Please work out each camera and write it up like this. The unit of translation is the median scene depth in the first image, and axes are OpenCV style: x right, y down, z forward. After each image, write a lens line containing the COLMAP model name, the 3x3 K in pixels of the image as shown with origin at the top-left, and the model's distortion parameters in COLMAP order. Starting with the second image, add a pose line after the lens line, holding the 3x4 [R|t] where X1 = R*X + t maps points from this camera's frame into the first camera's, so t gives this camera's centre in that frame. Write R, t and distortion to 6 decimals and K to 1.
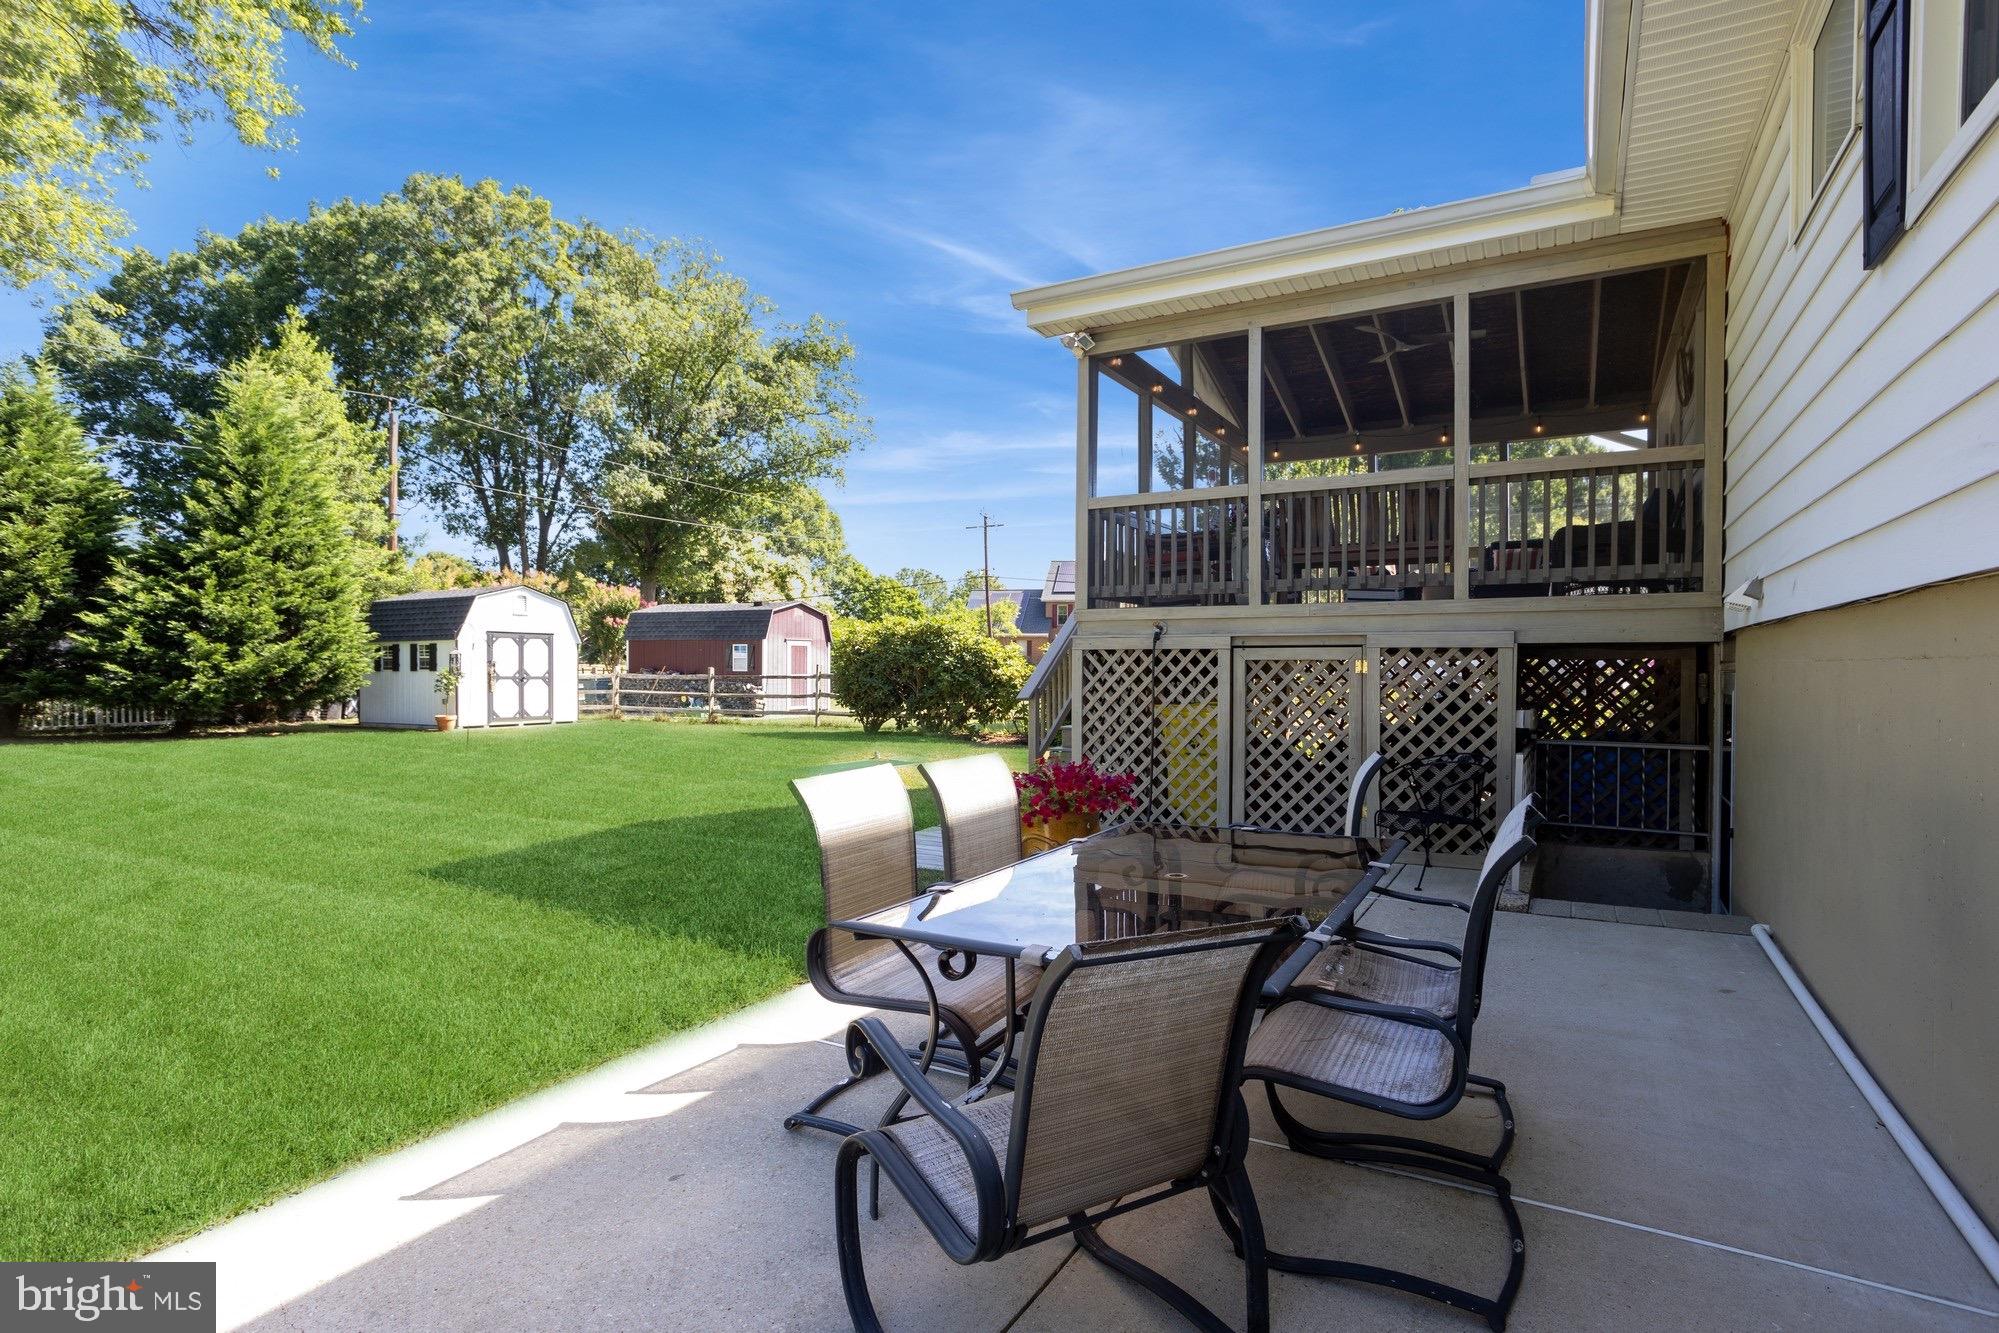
lens RADIAL K [[986.3, 0, 1005.1], [0, 986.3, 668.8], [0, 0, 1]] dist [0.019990, 0.000032]
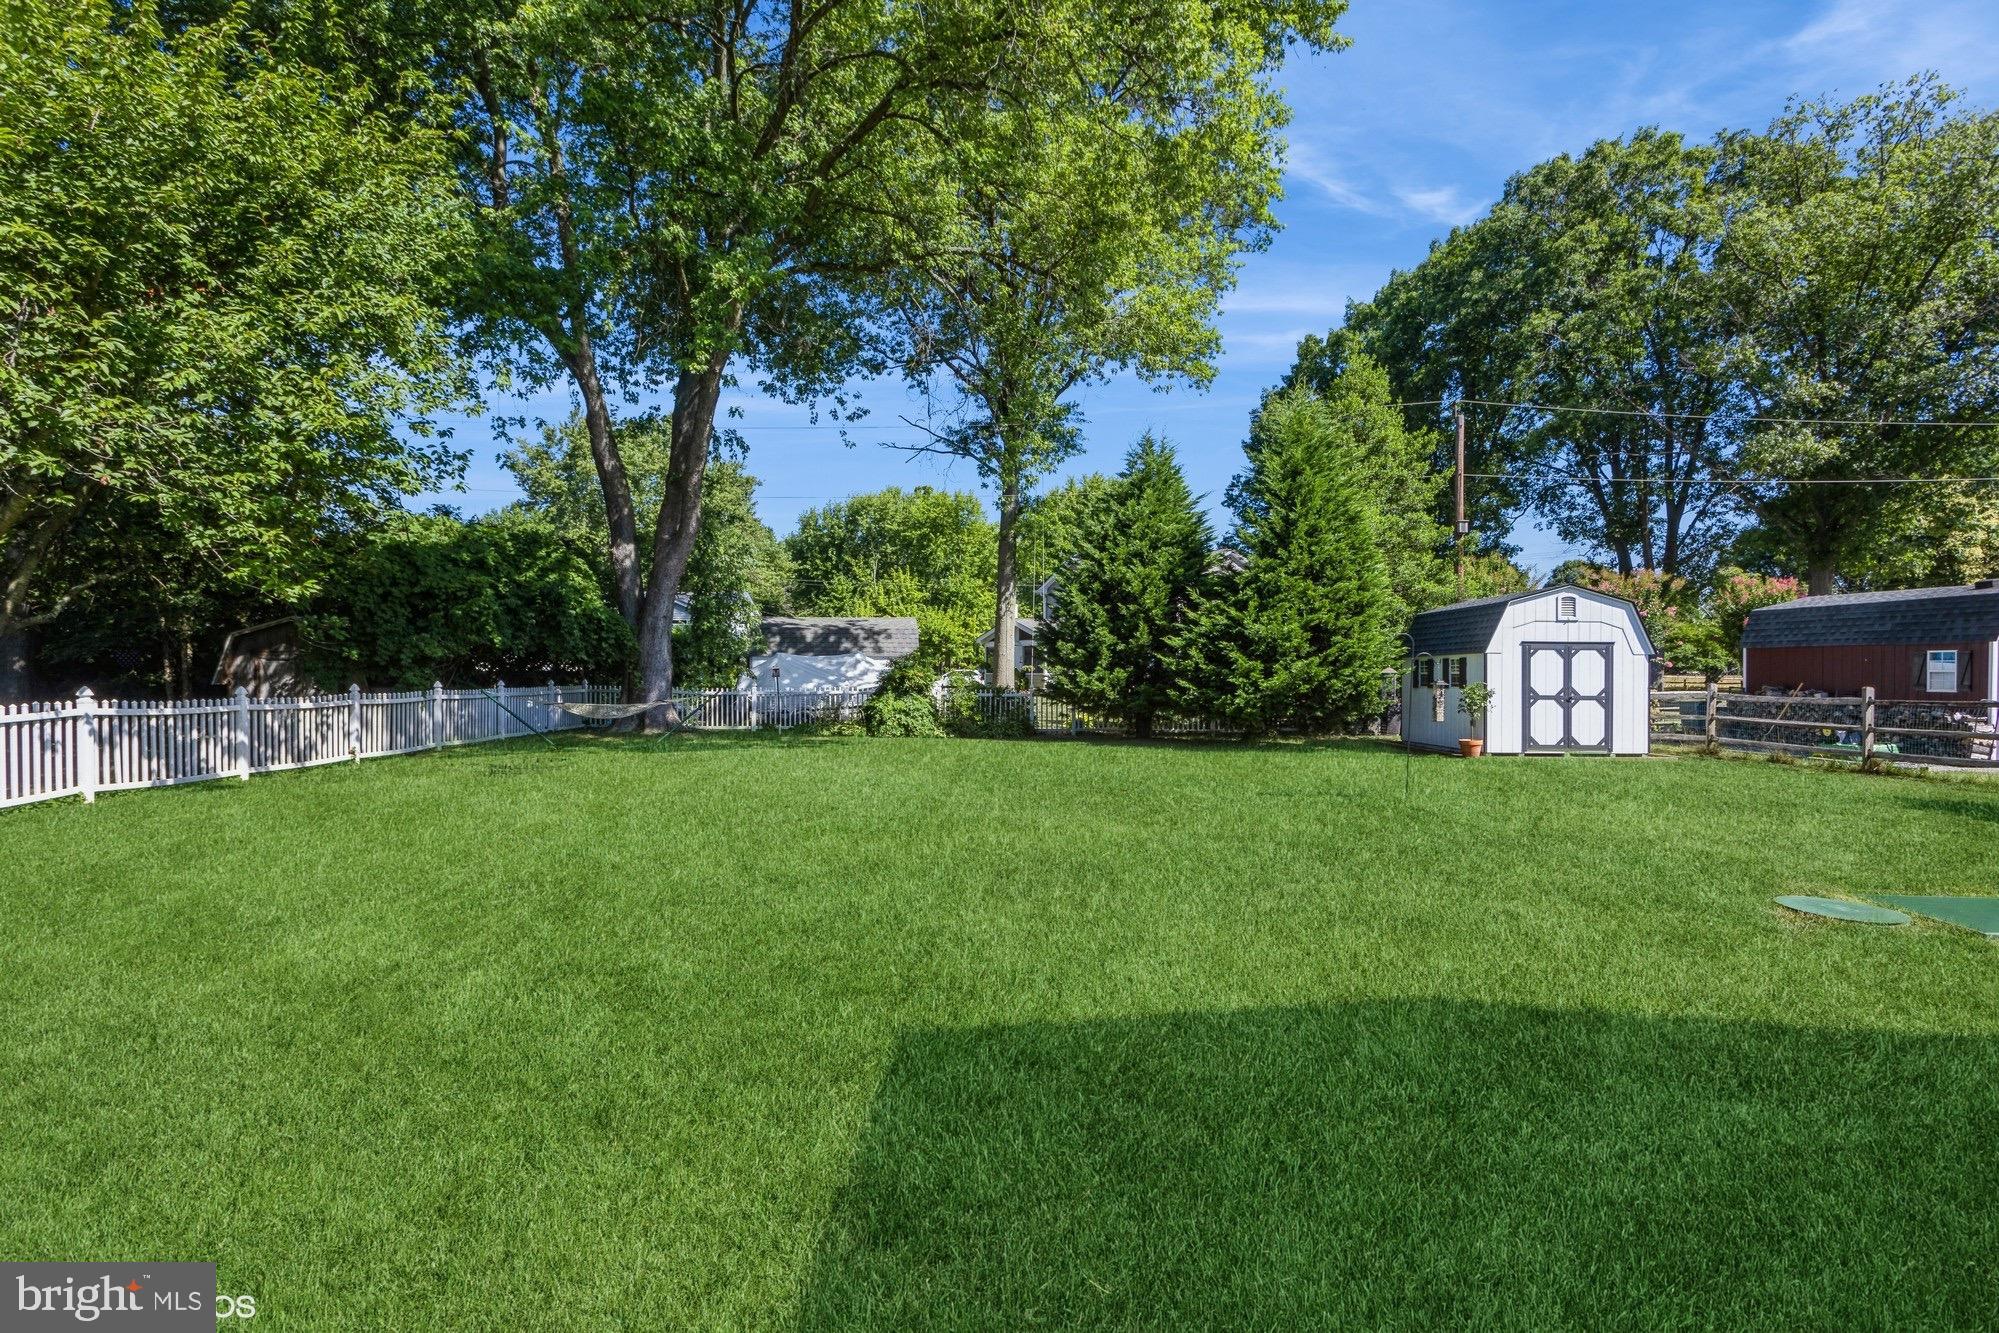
lens RADIAL K [[986.3, 0, 1005.1], [0, 986.3, 668.8], [0, 0, 1]] dist [0.019990, 0.000032]
pose [[0.496382, -0.004695, -0.868092, -0.007163], [-0.004636, 0.999957, -0.008059, -0.005637], [0.868092, 0.008025, 0.496339, 0.182362]]
